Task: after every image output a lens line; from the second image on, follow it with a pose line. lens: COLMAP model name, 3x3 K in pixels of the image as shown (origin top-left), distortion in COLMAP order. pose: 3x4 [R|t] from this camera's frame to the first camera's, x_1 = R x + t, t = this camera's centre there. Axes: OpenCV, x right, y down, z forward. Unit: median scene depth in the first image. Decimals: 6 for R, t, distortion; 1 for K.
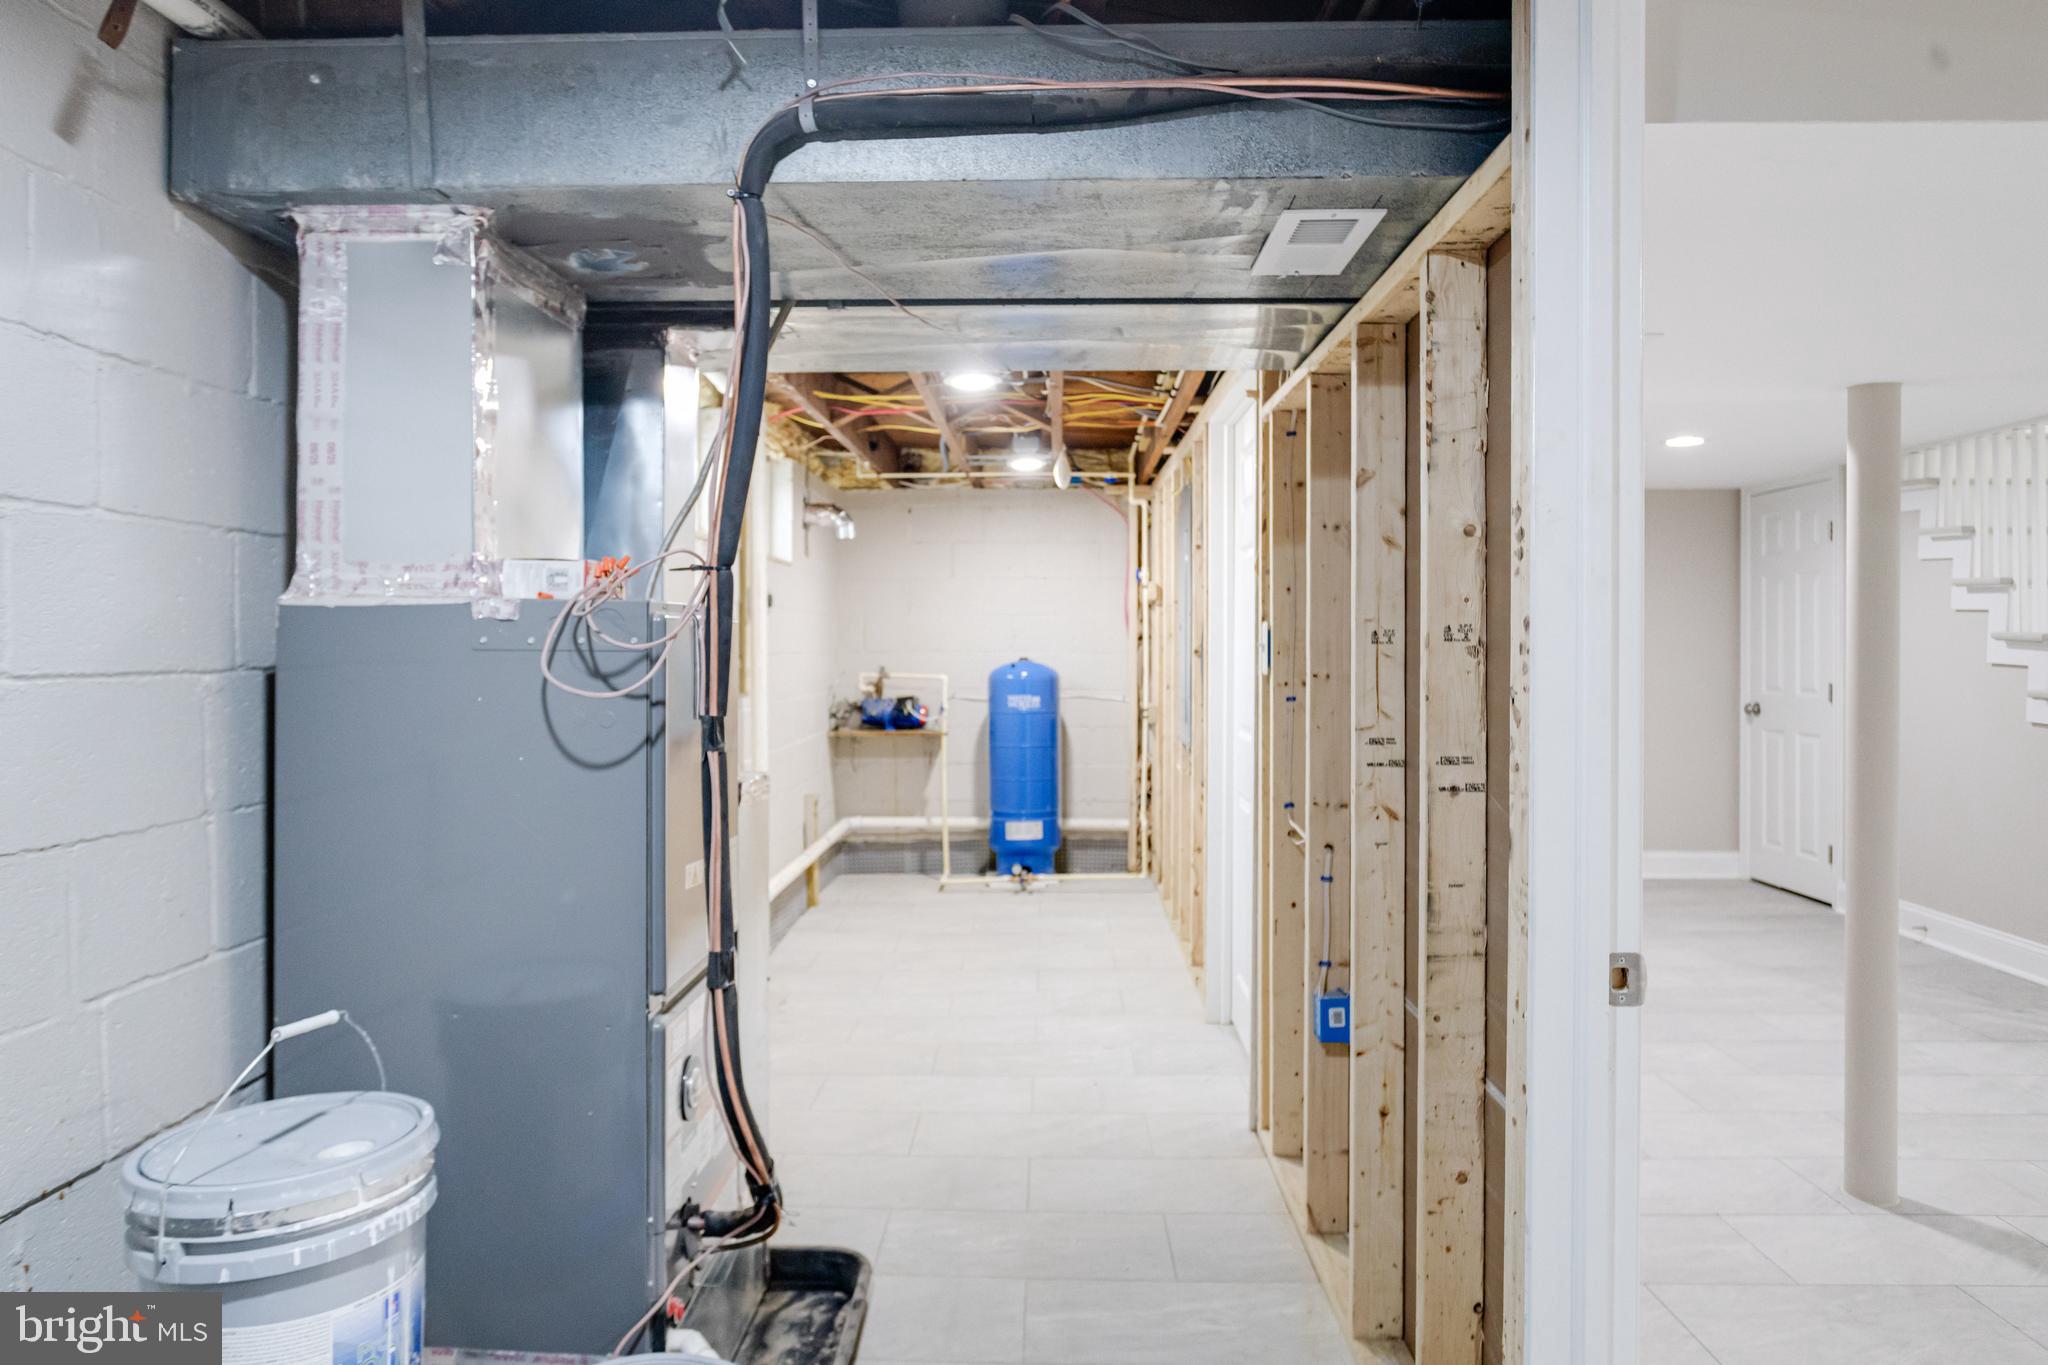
lens RADIAL K [[1290.5, 0, 1023.3], [0, 1290.5, 667.1], [0, 0, 1]] dist [0.004086, 0.011159]
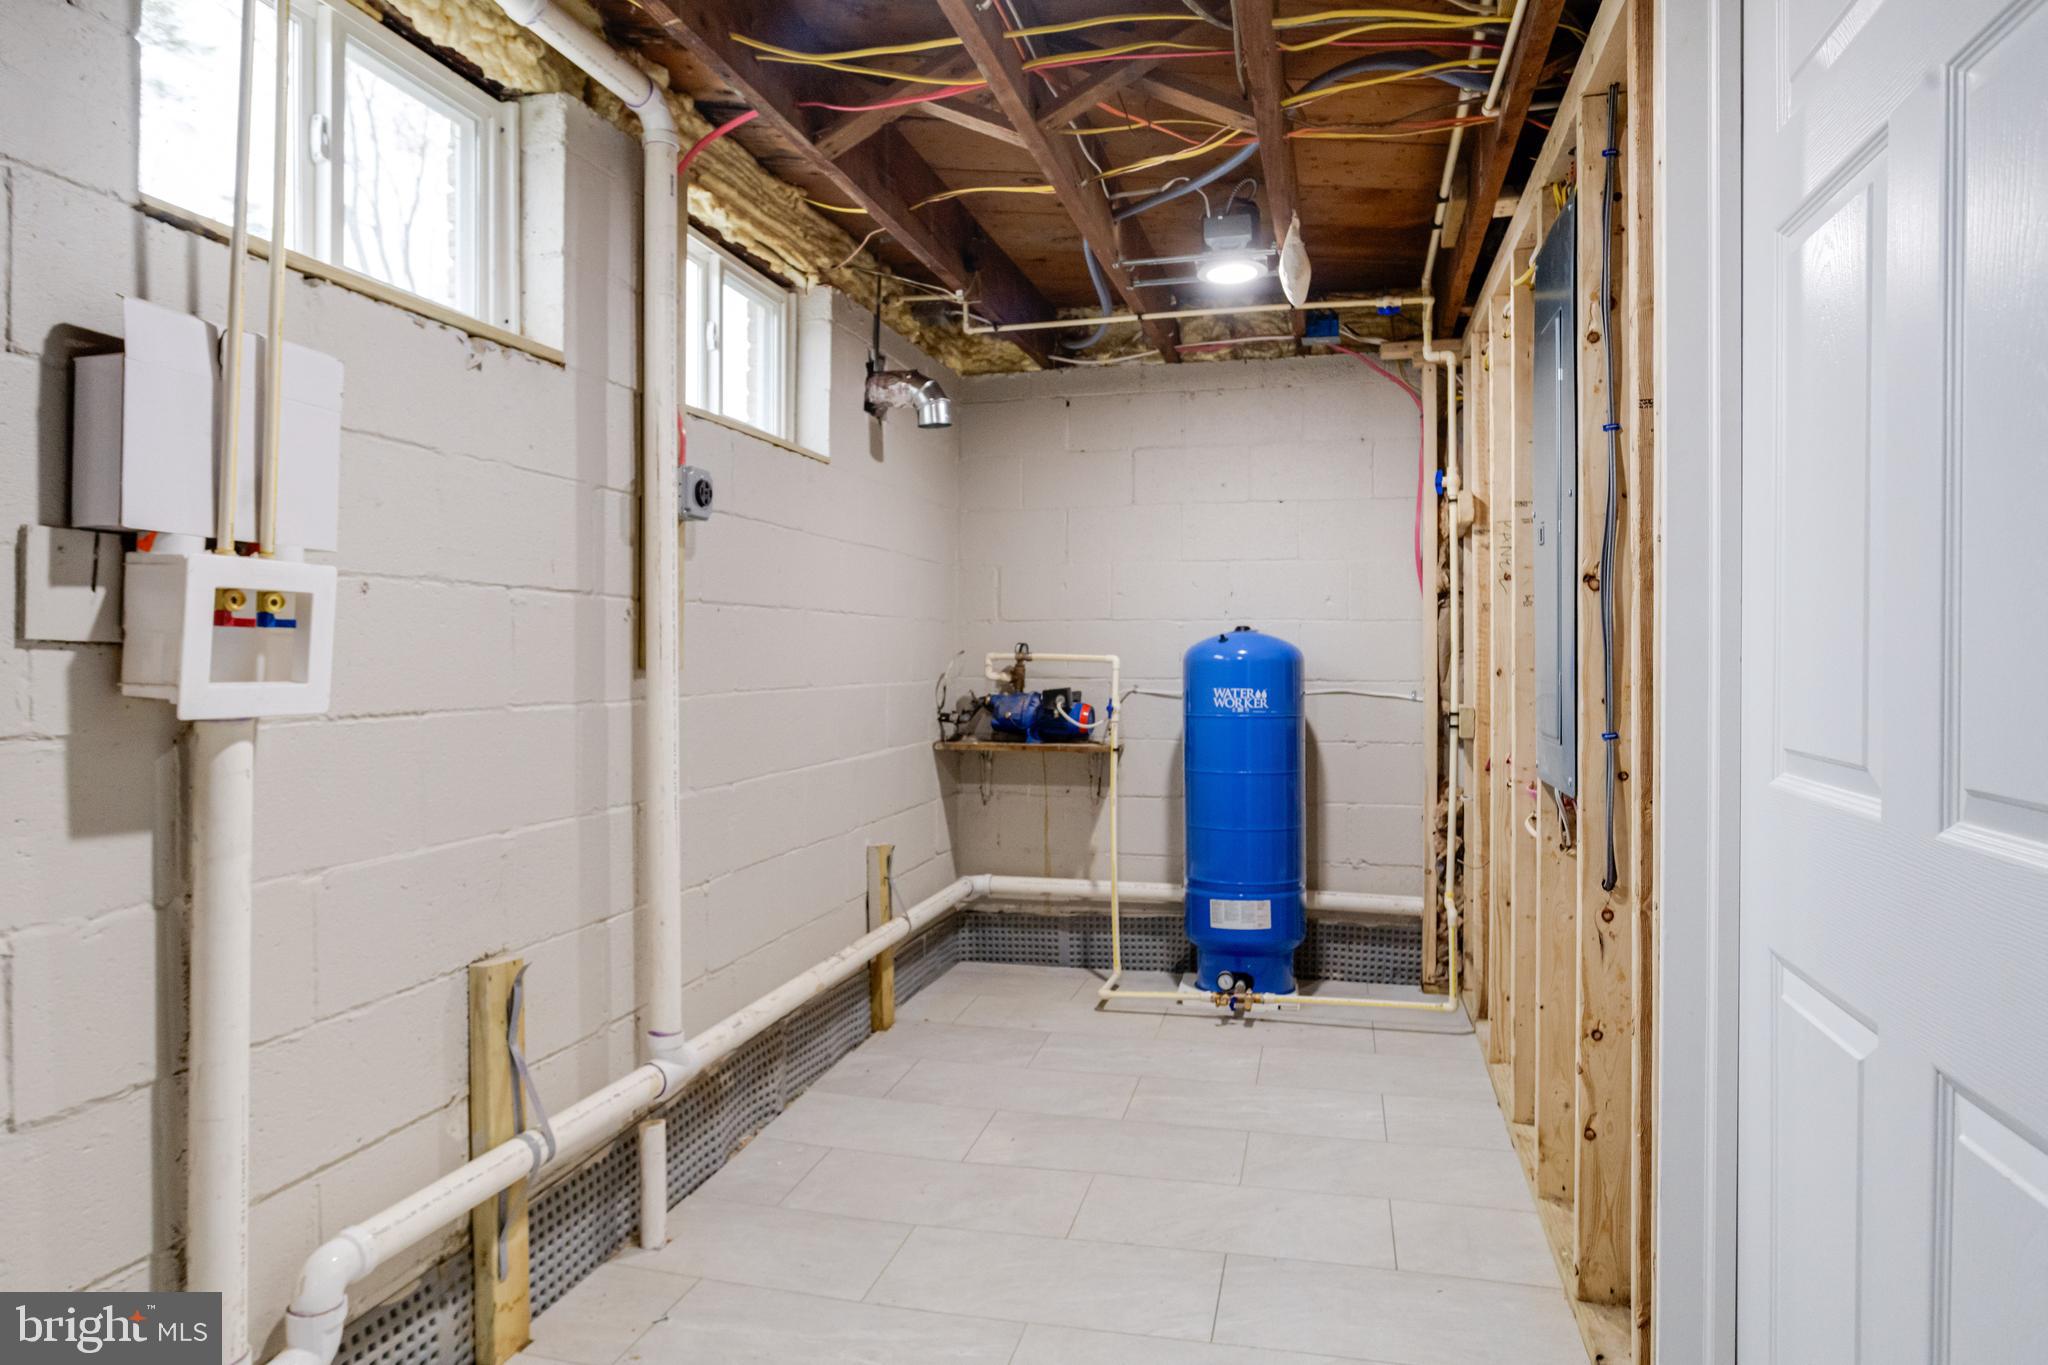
lens RADIAL K [[1290.5, 0, 1002.8], [0, 1290.5, 646.6], [0, 0, 1]] dist [0.004086, 0.011159]
pose [[0.973262, -0.000426, -0.229696, 0.029570], [-0.004265, 0.999792, -0.019924, 0.014351], [0.229657, 0.020370, 0.973058, 0.372683]]
